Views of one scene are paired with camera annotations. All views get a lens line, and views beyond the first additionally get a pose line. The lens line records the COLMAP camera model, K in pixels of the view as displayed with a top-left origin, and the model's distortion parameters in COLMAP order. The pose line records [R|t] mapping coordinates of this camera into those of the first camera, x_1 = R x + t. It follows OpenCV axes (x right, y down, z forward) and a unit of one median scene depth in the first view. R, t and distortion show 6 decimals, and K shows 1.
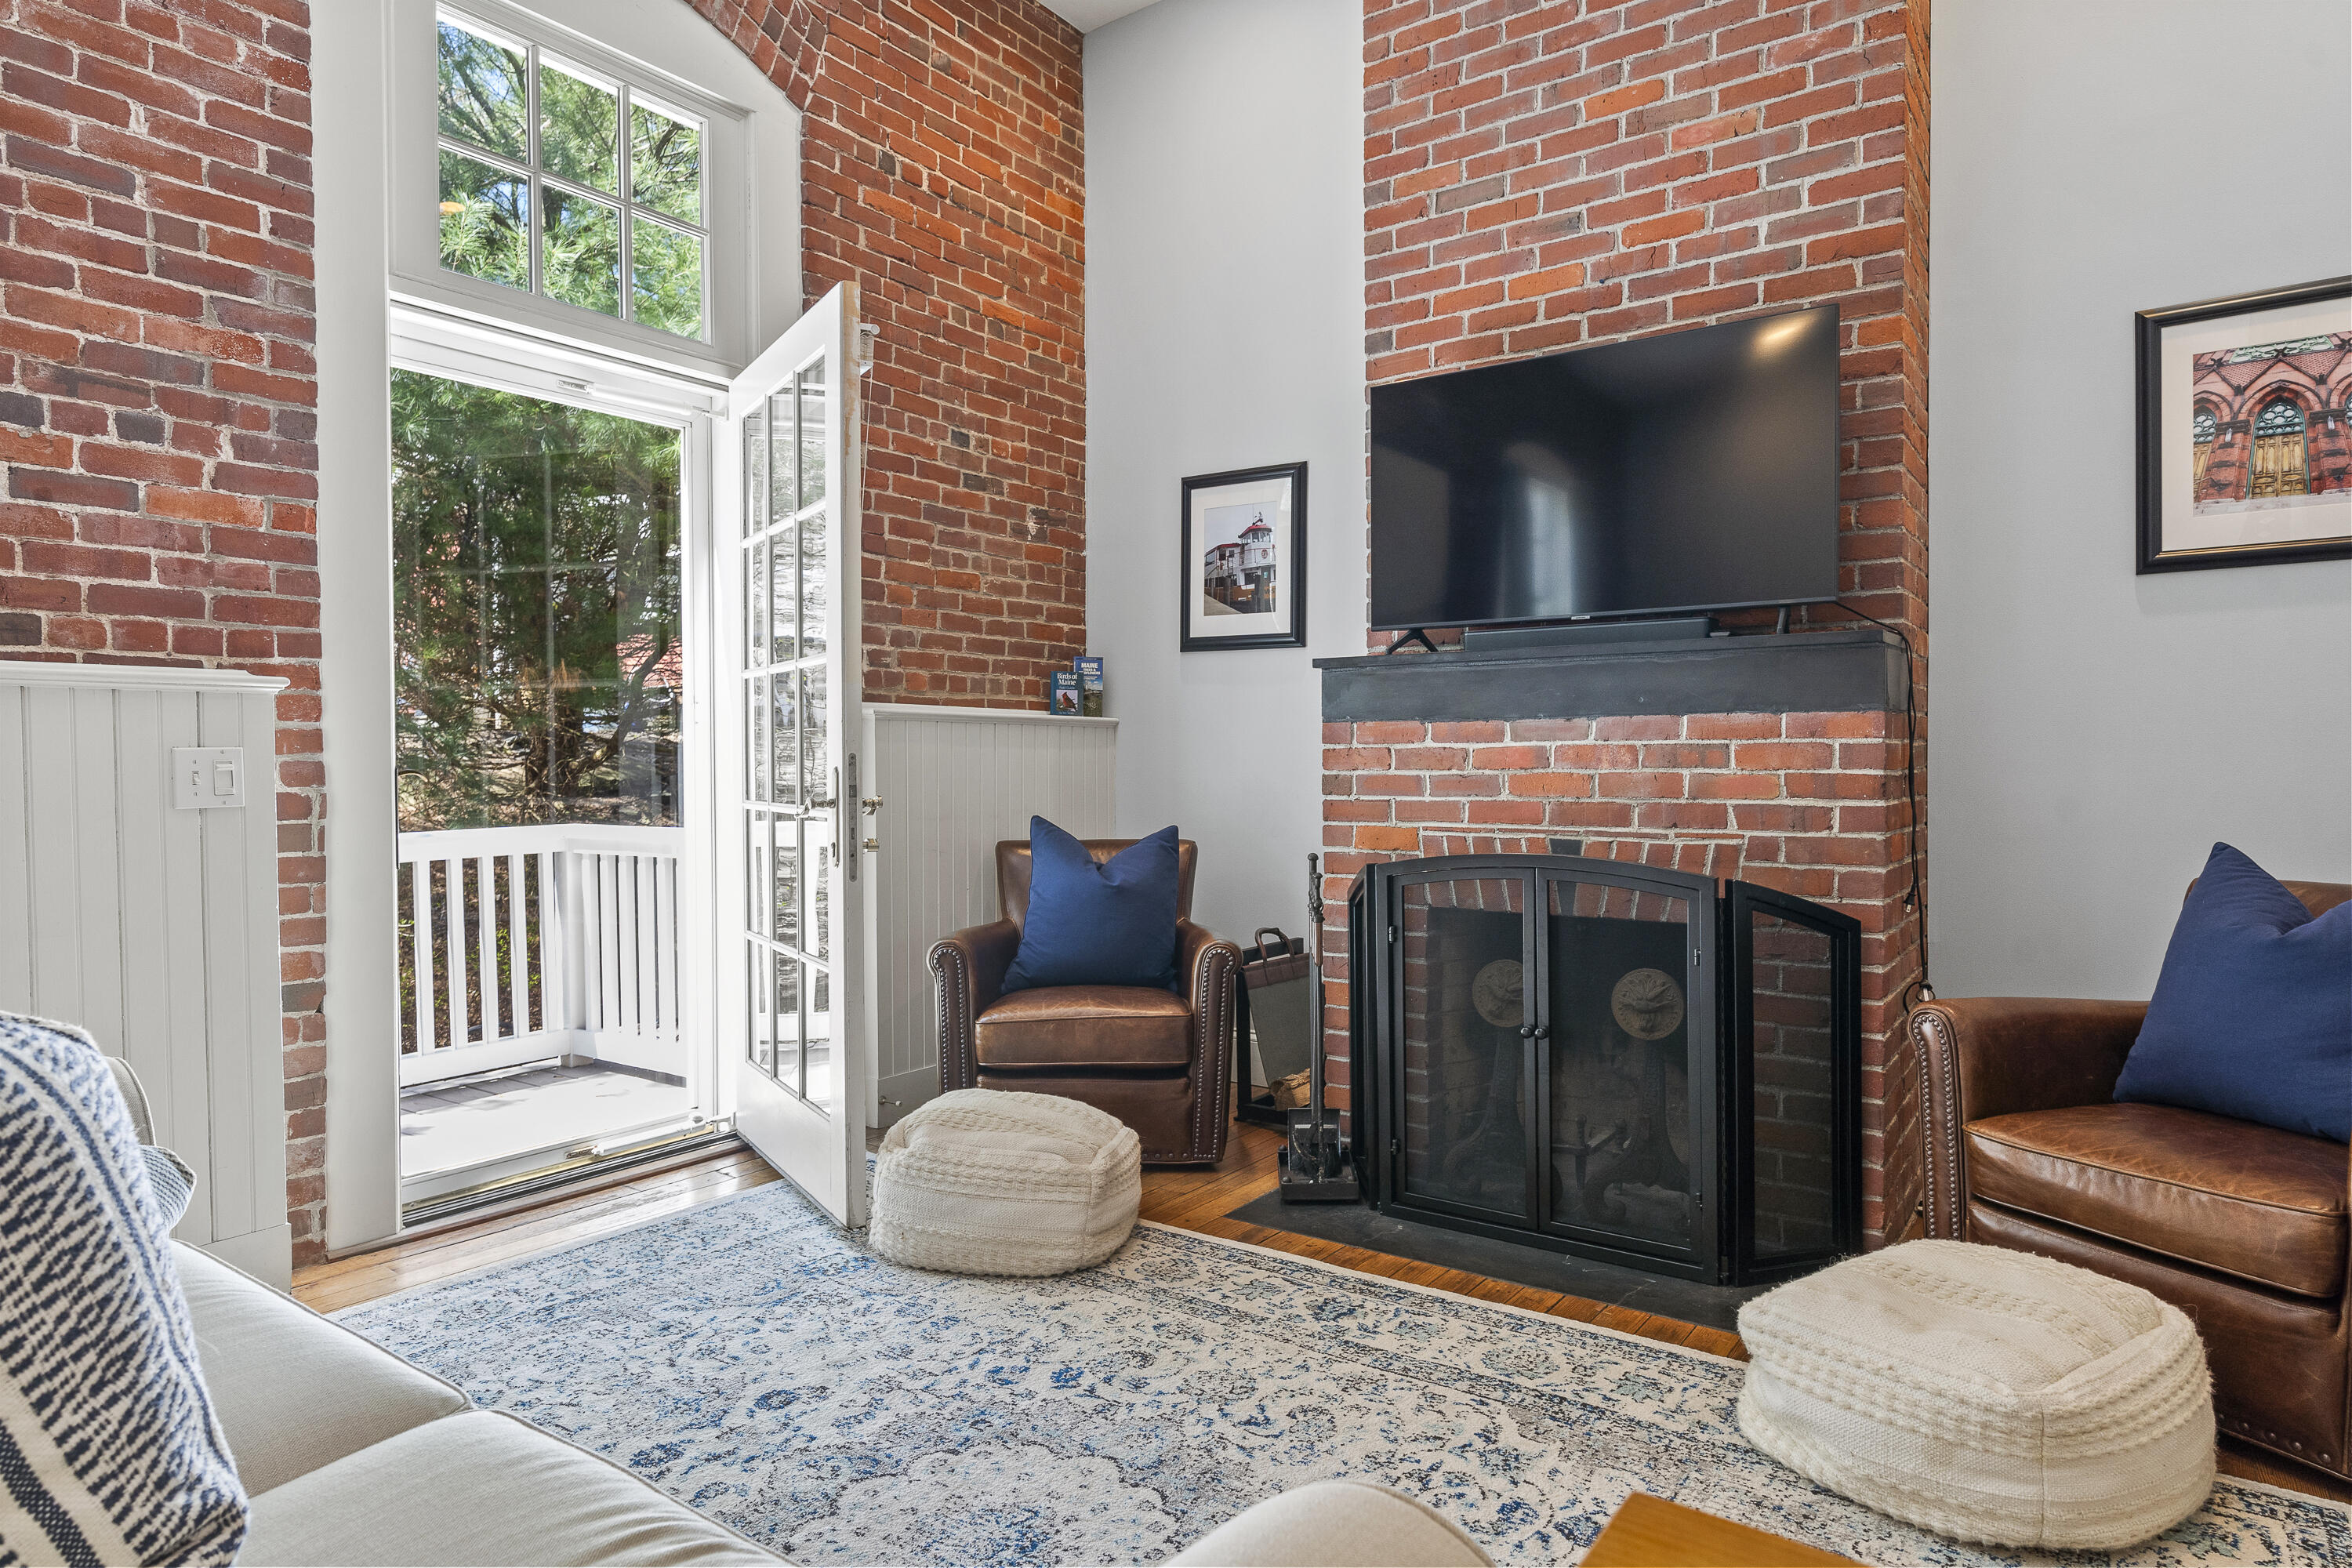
lens RADIAL K [[1360.6, 0, 1176.0], [0, 1360.6, 784.0], [0, 0, 1]] dist [-0.003645, 0.004163]
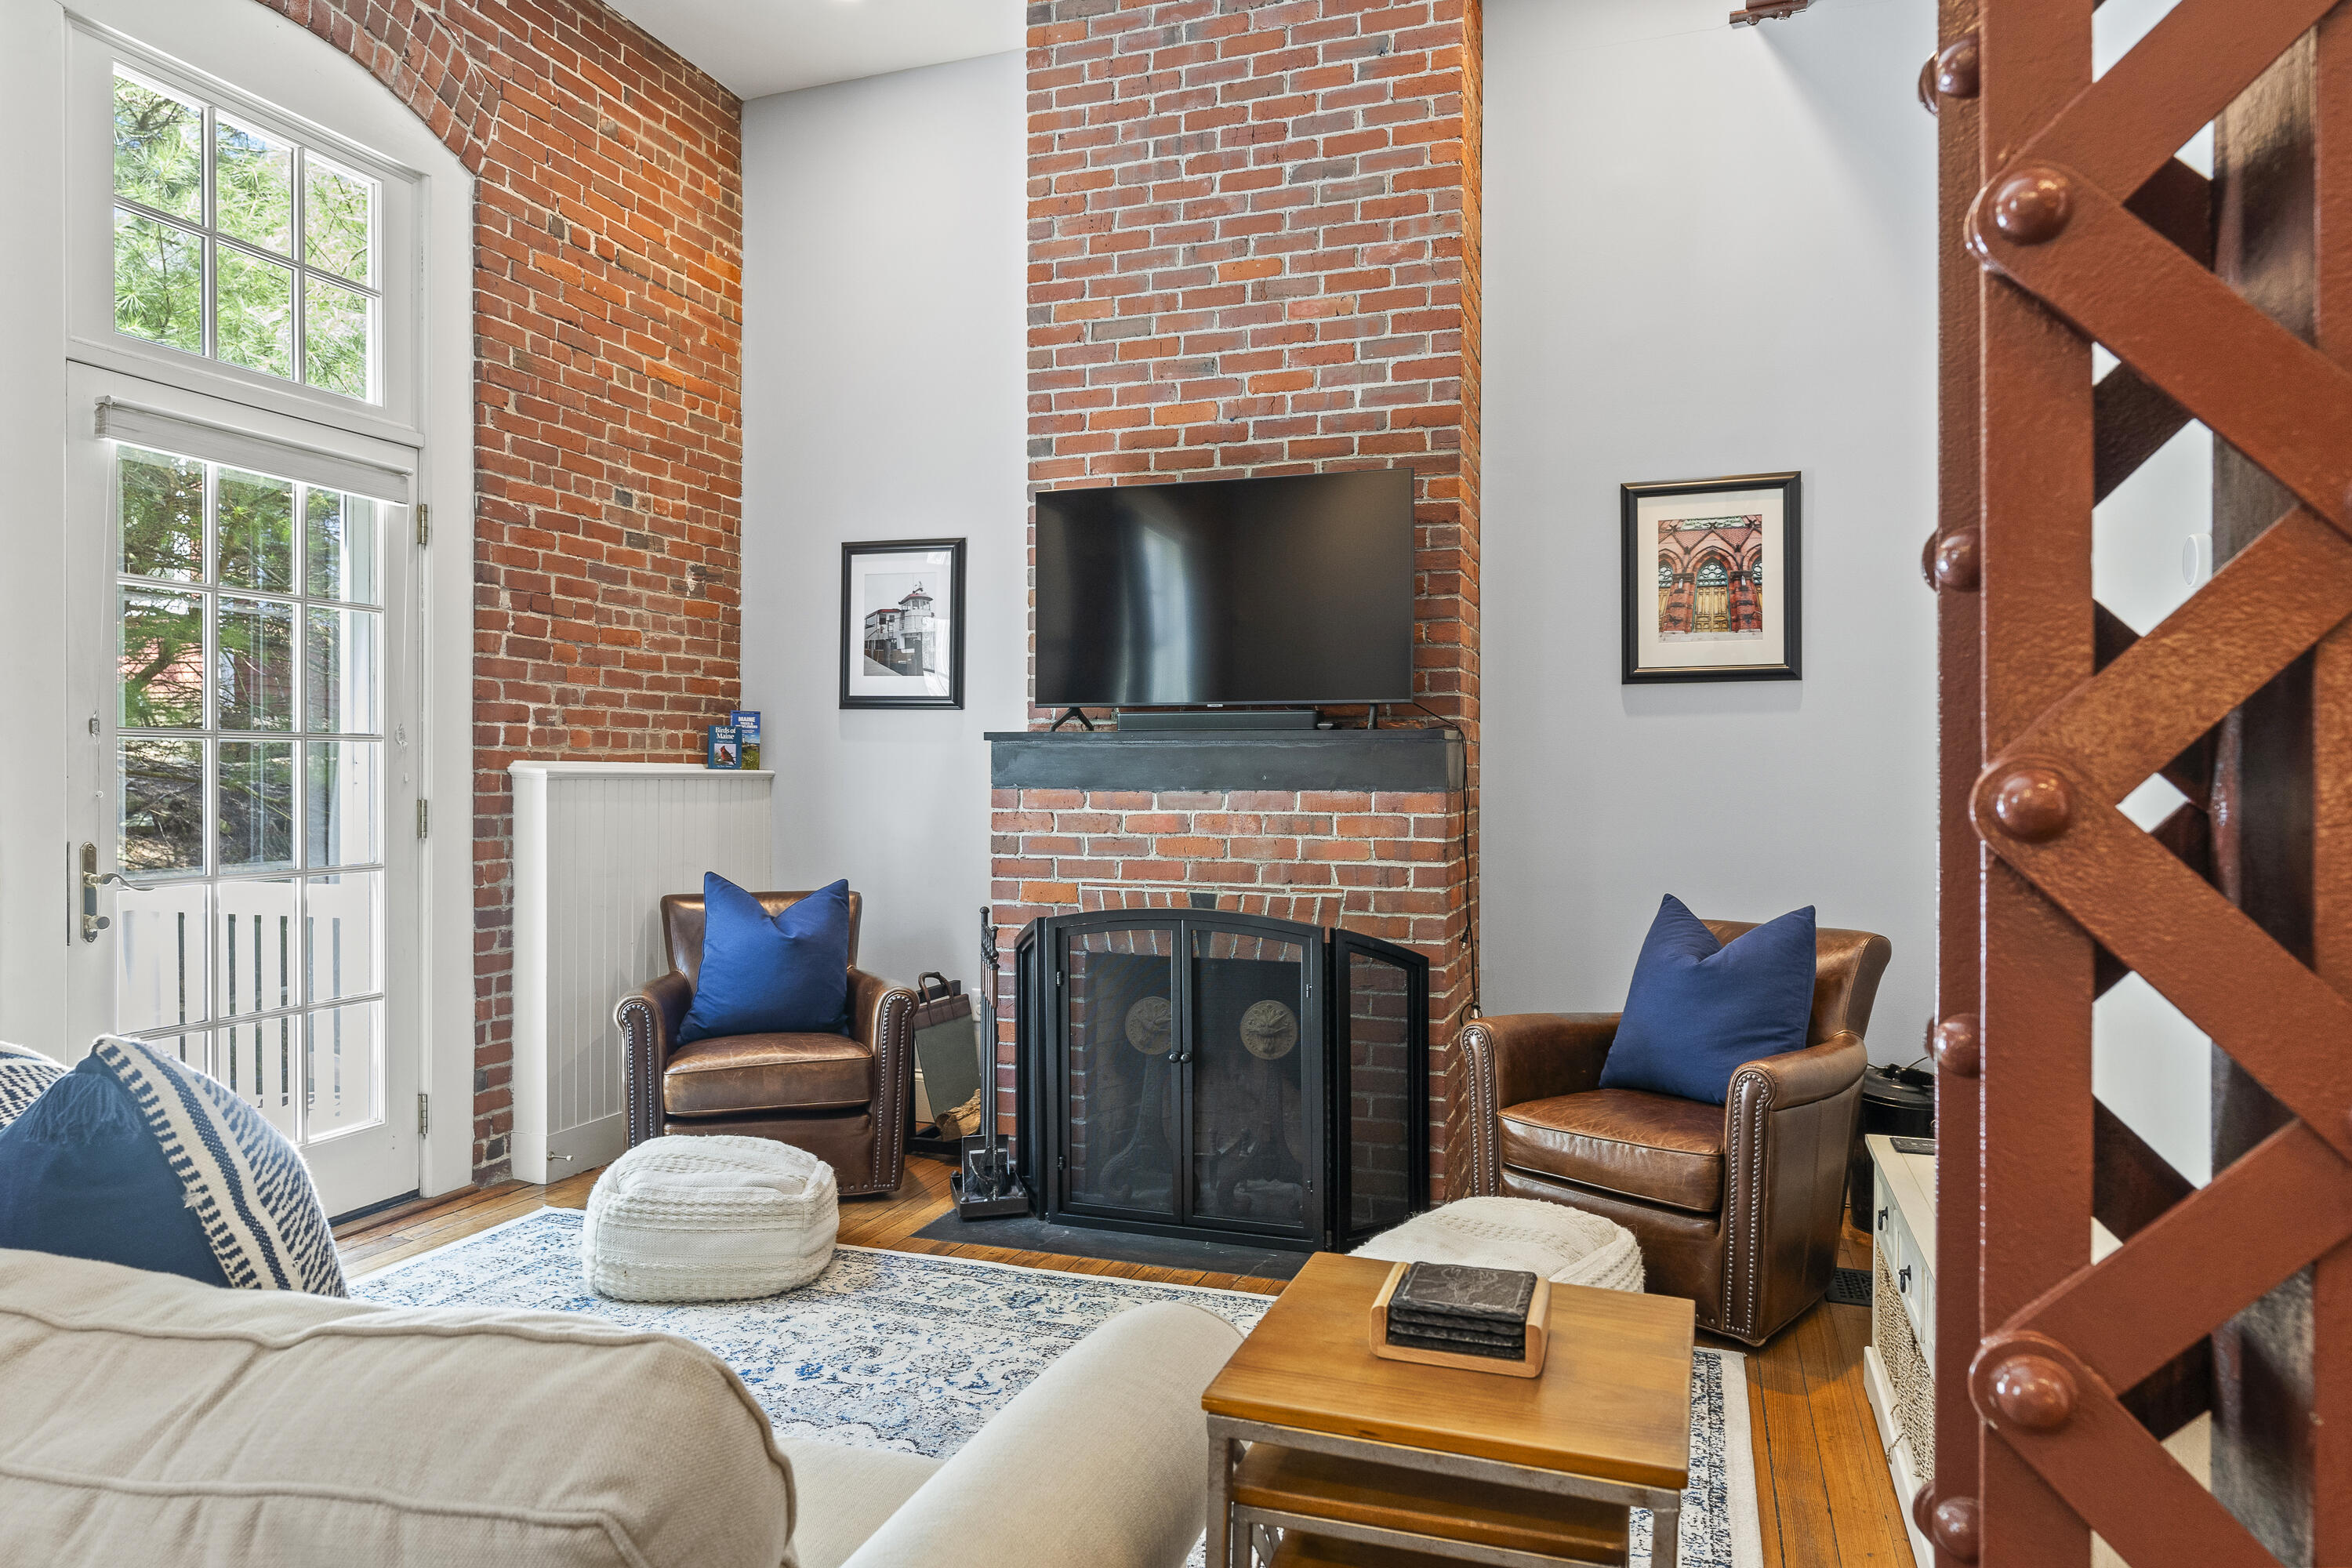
lens RADIAL K [[1479.5, 0, 1176.0], [0, 1479.5, 784.0], [0, 0, 1]] dist [-0.001555, 0.000324]
pose [[0.958609, 0.004796, 0.284685, -0.097751], [-0.002236, 0.999954, -0.009319, -0.040047], [-0.284717, 0.008297, 0.958576, -0.216407]]
